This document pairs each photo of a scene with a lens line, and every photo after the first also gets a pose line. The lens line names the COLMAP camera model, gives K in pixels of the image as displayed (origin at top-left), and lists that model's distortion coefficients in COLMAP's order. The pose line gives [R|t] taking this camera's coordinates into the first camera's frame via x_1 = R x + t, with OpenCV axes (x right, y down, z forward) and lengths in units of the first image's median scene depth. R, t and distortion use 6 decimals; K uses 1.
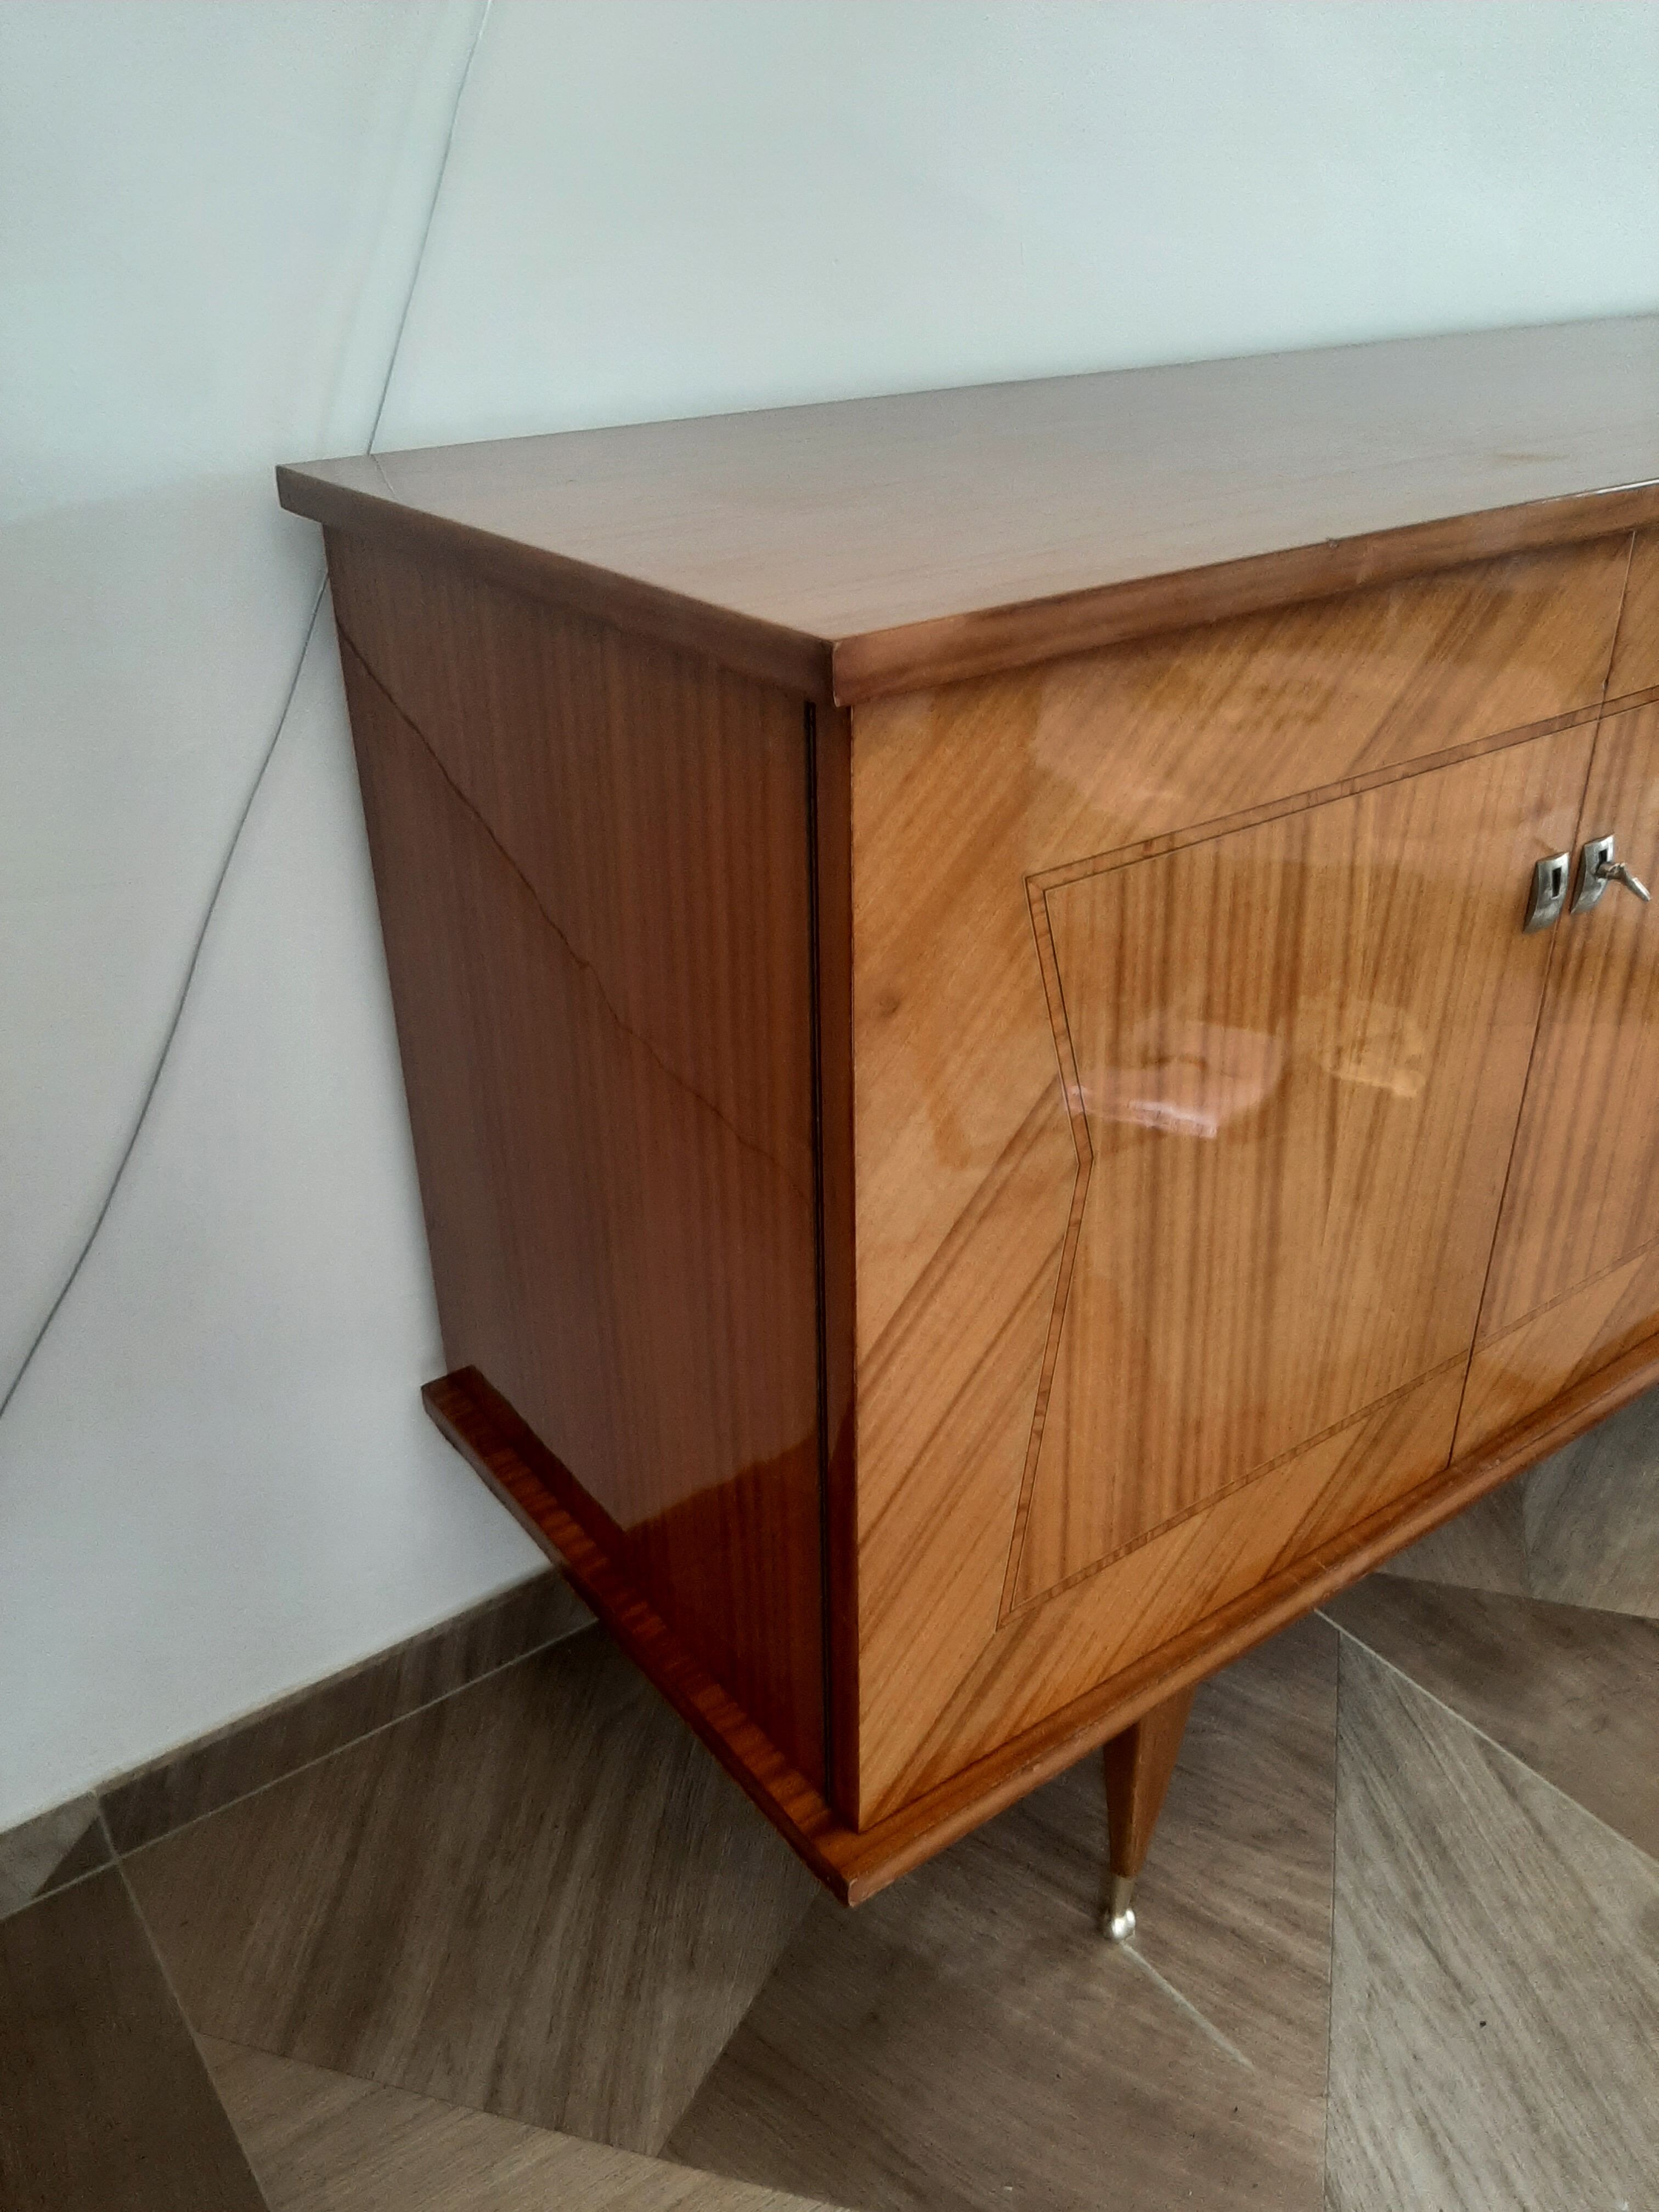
lens RADIAL K [[1719.9, 0, 787.5], [0, 1719.9, 1072.5], [0, 0, 1]] dist [0.024278, -0.086110]
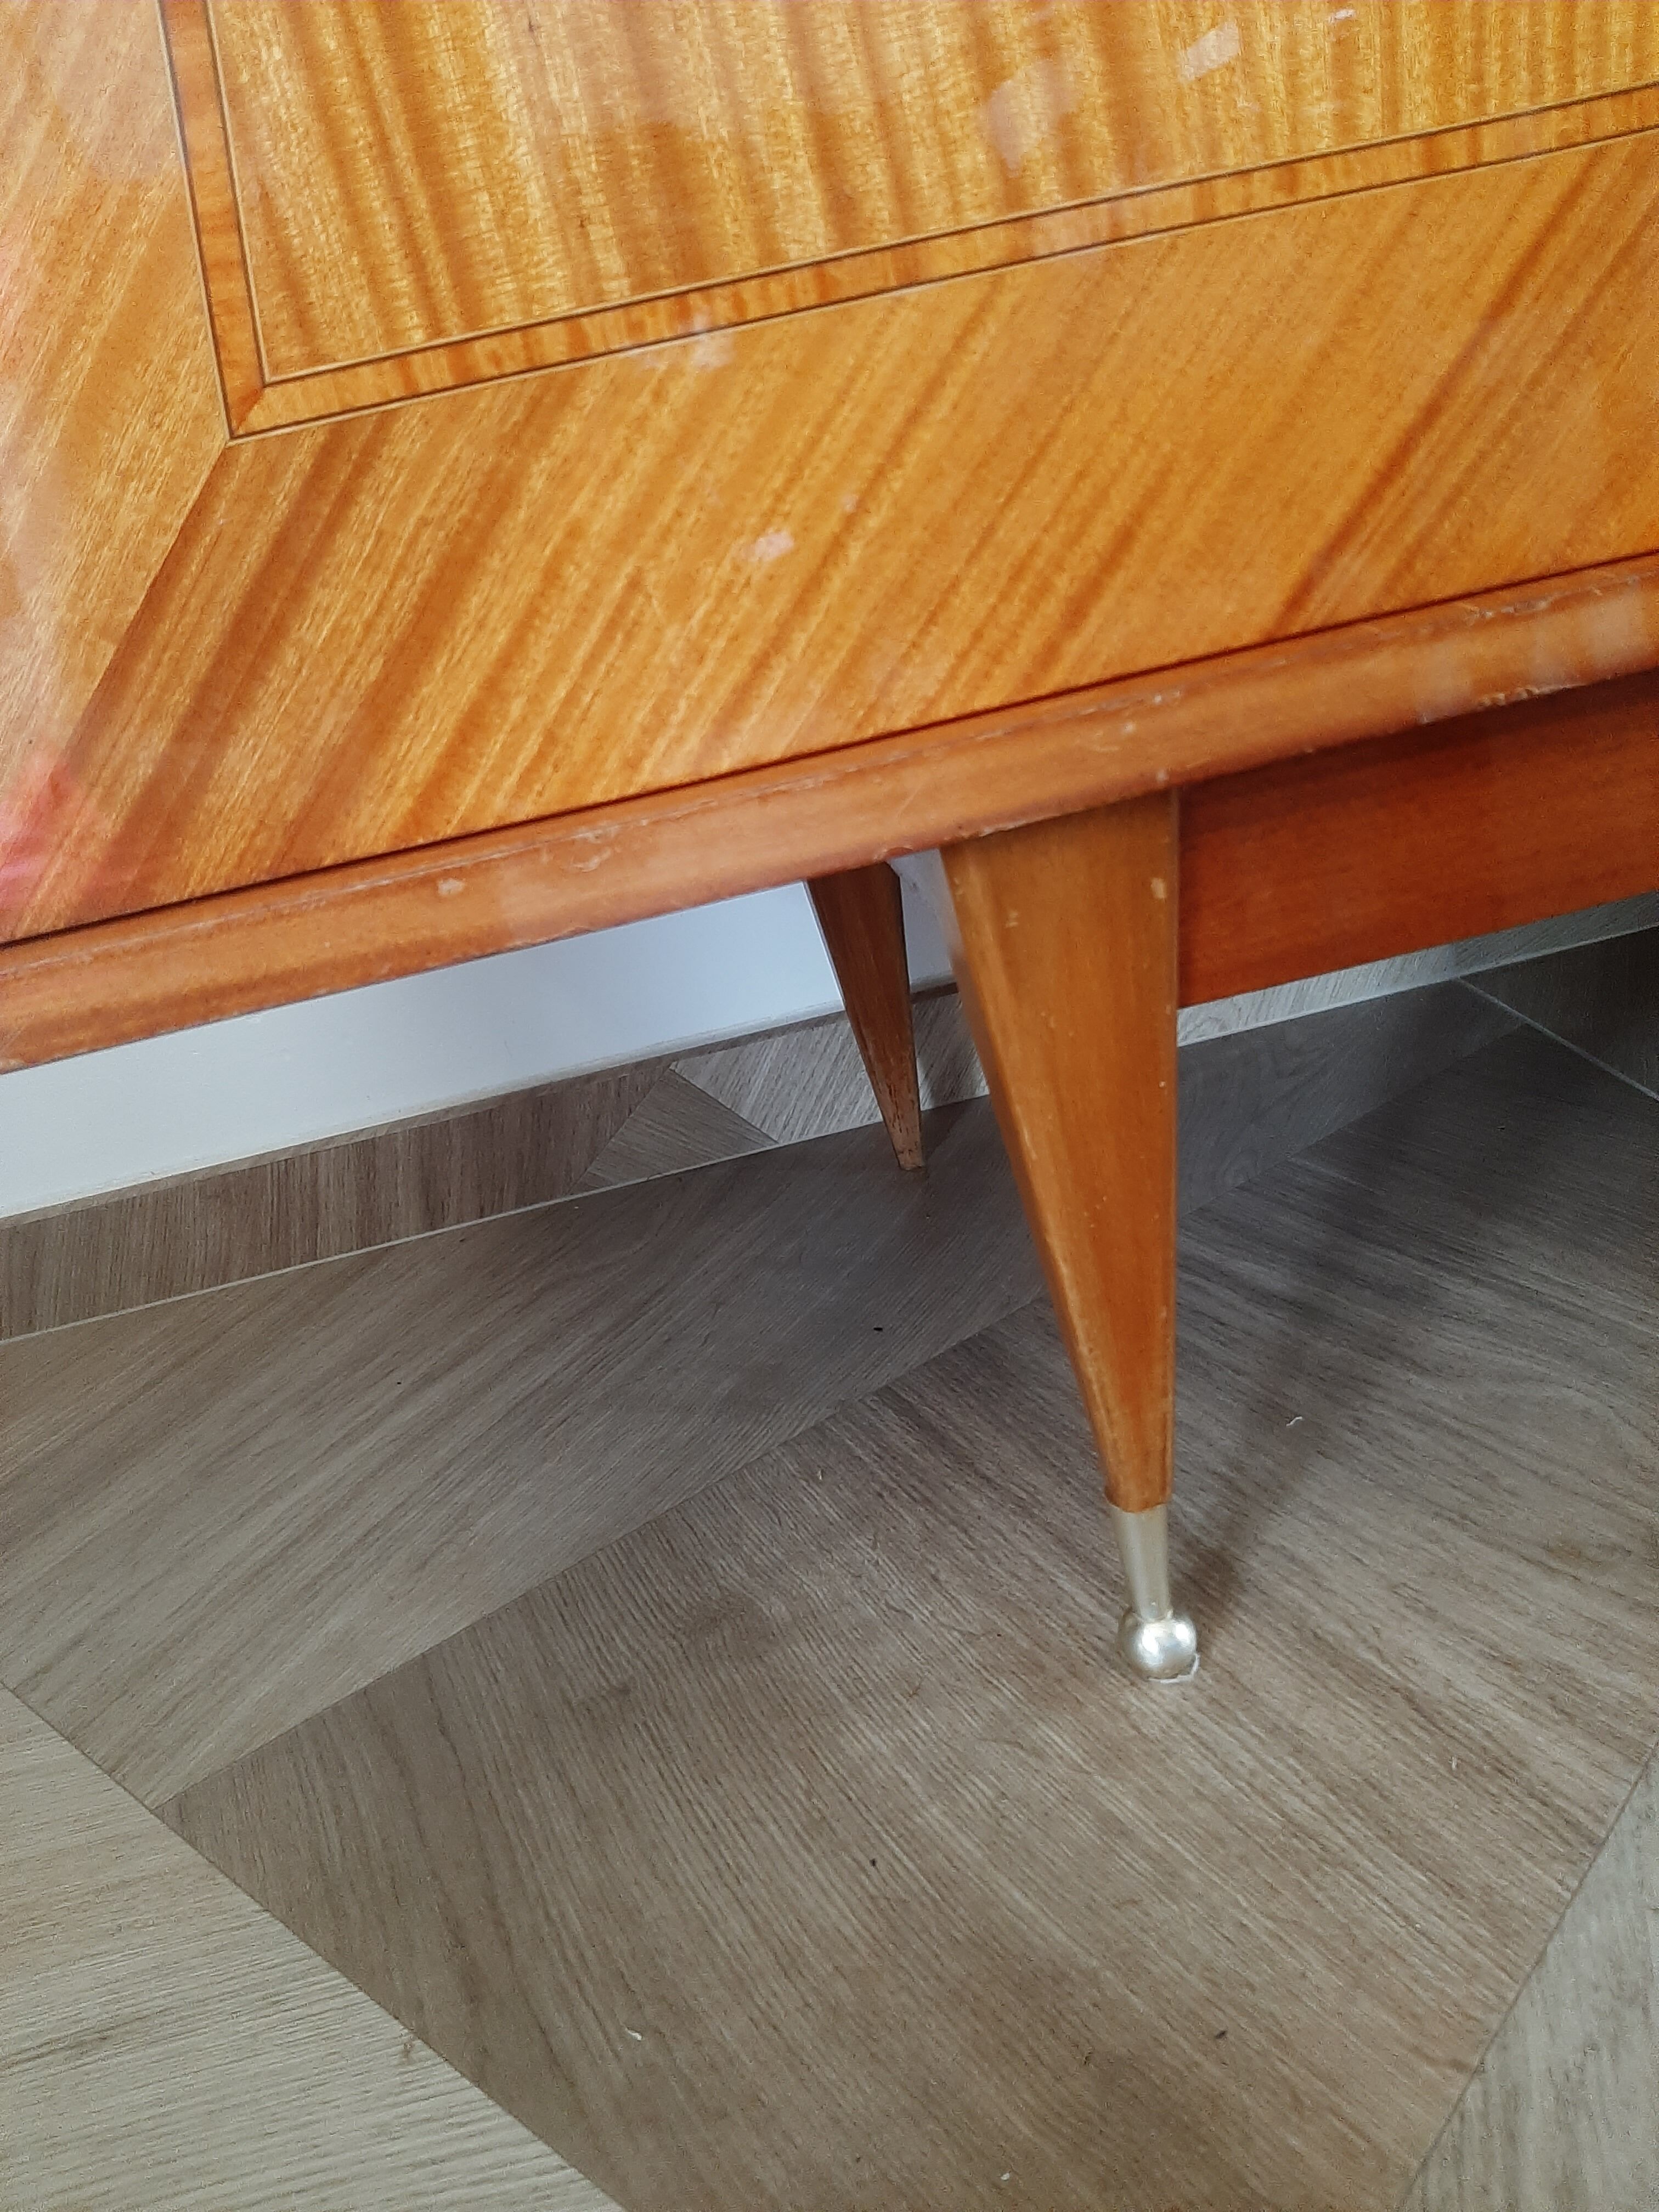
lens RADIAL K [[1719.9, 0, 782.7], [0, 1719.9, 1085.8], [0, 0, 1]] dist [0.024278, -0.086110]
pose [[0.884222, 0.032301, -0.465948, 0.325130], [-0.040557, 0.999148, -0.007700, 0.363303], [0.465302, 0.025706, 0.884779, 0.548557]]
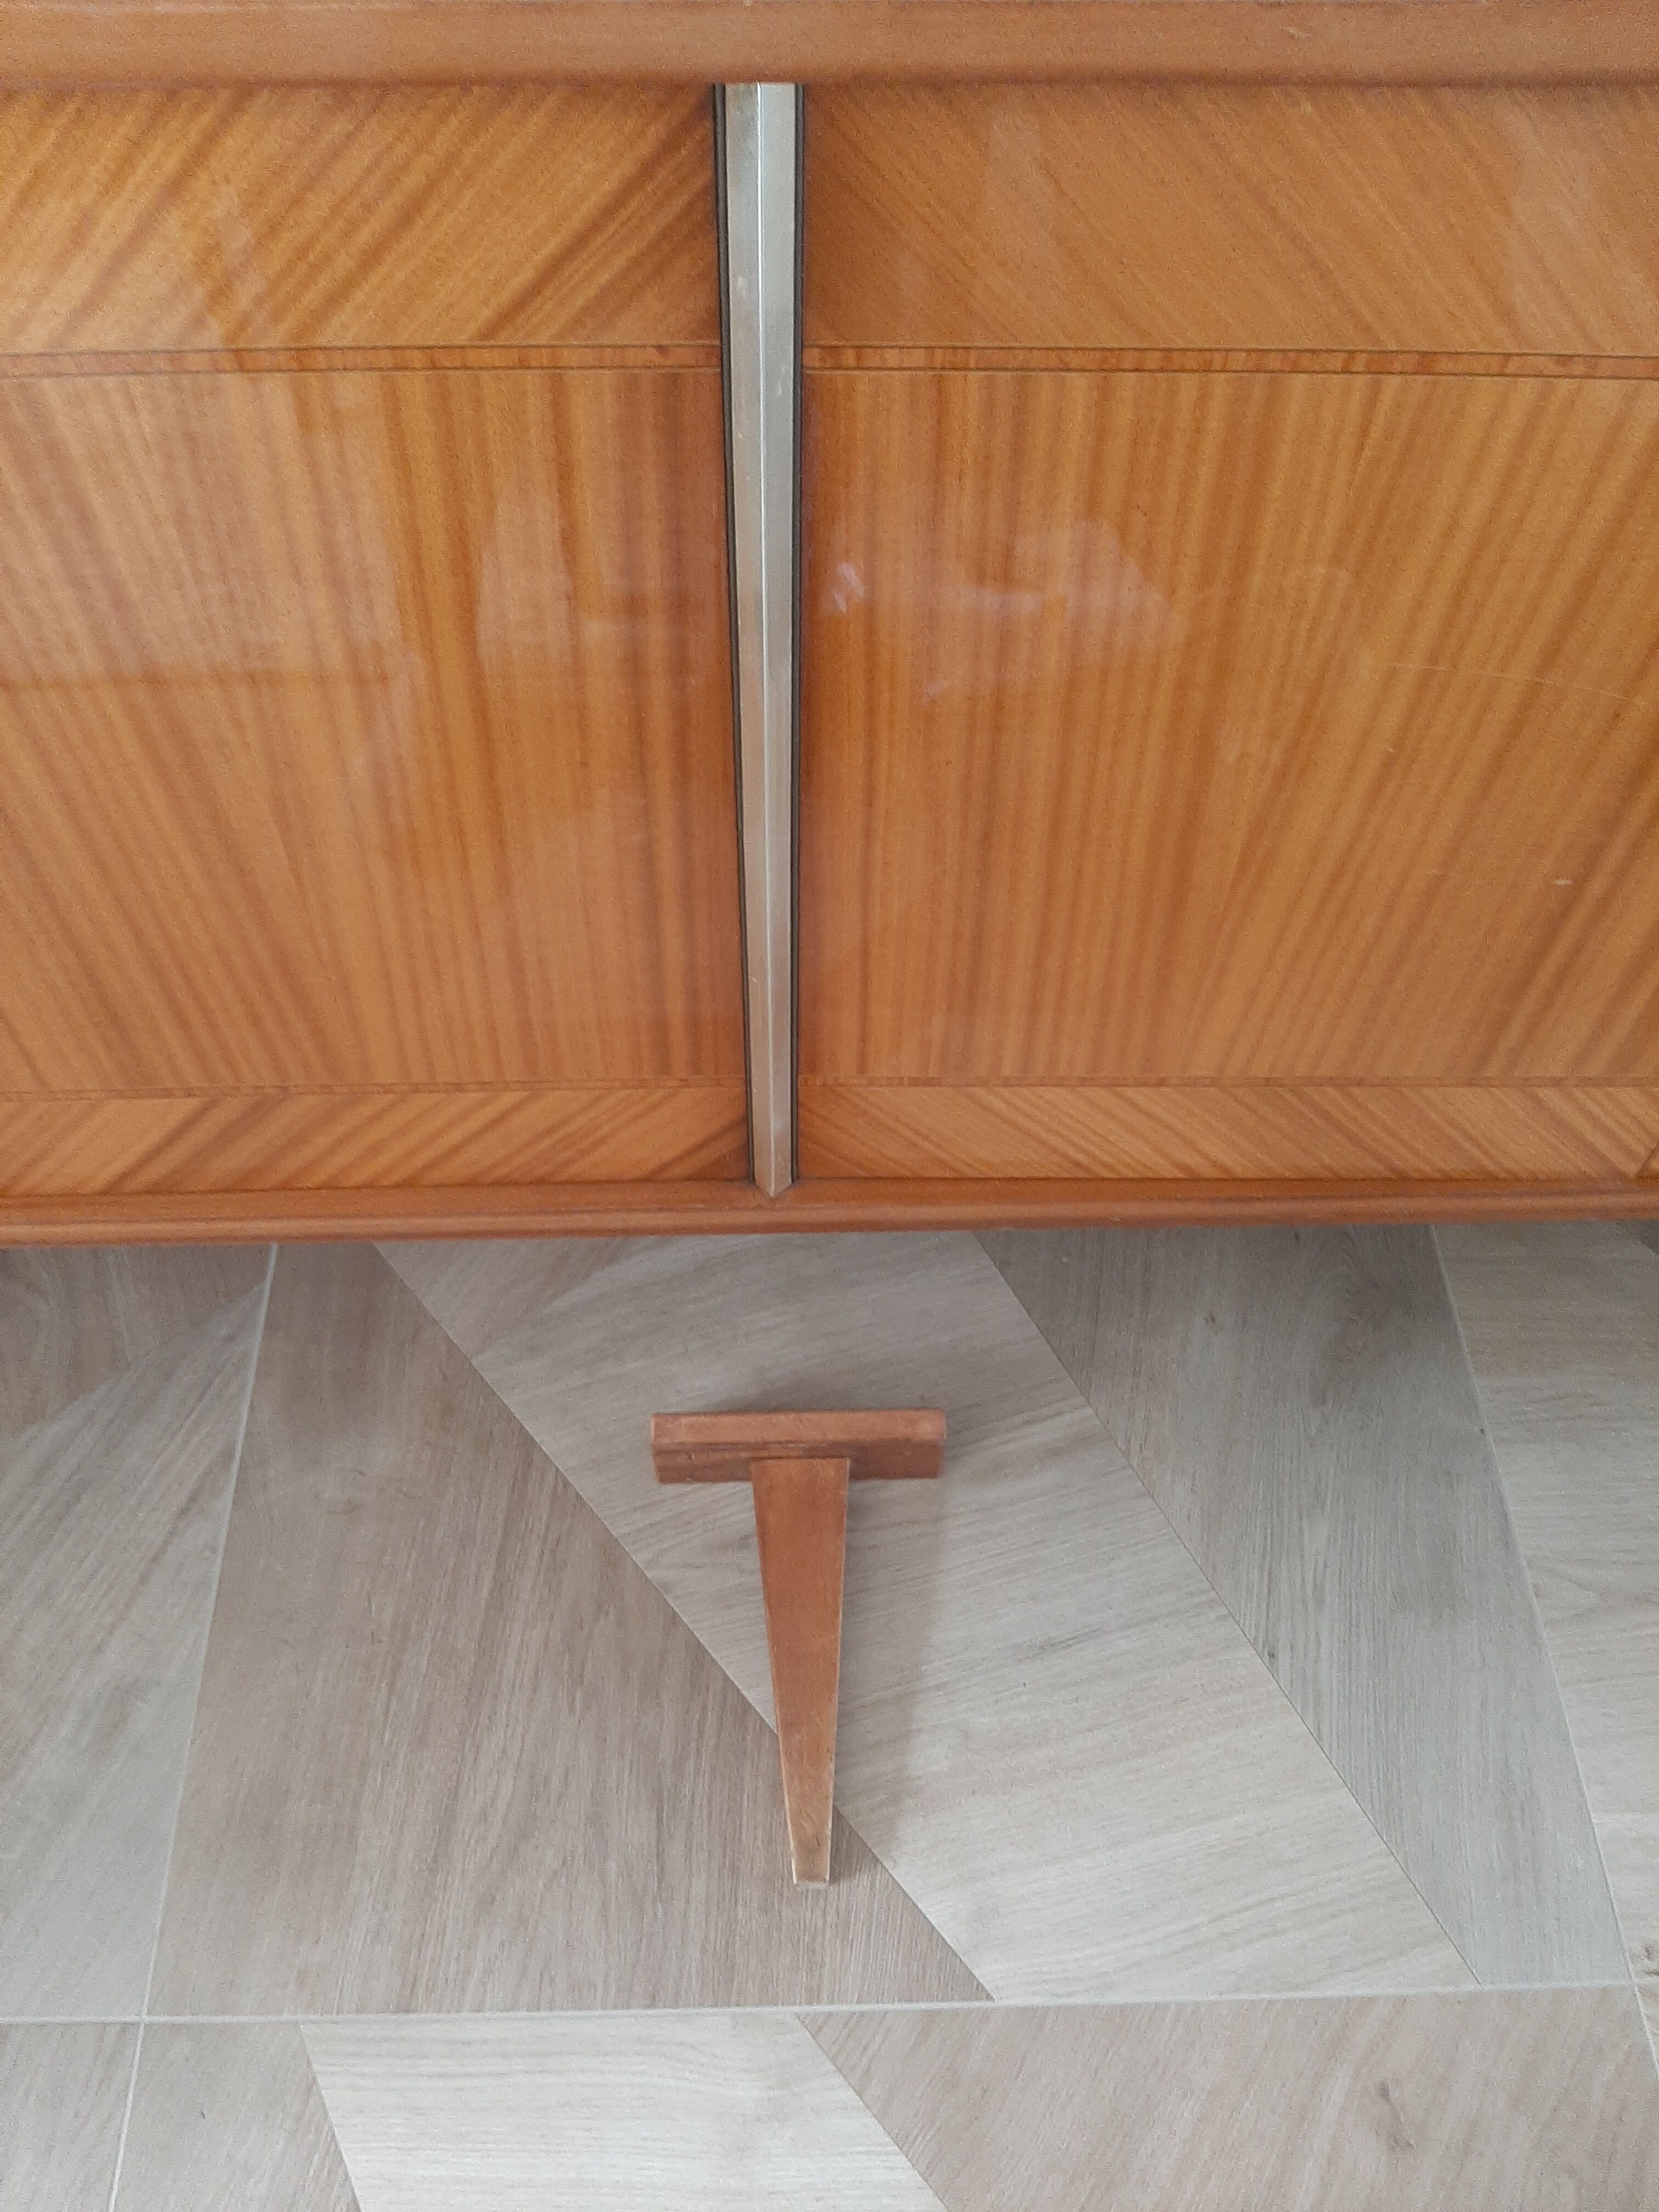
lens RADIAL K [[1719.9, 0, 821.9], [0, 1719.9, 1109.7], [0, 0, 1]] dist [0.024278, -0.086110]
pose [[0.838917, 0.468014, -0.277816, 0.965955], [-0.281560, 0.810030, 0.514369, -0.371354], [0.465771, -0.353290, 0.811322, 0.532747]]
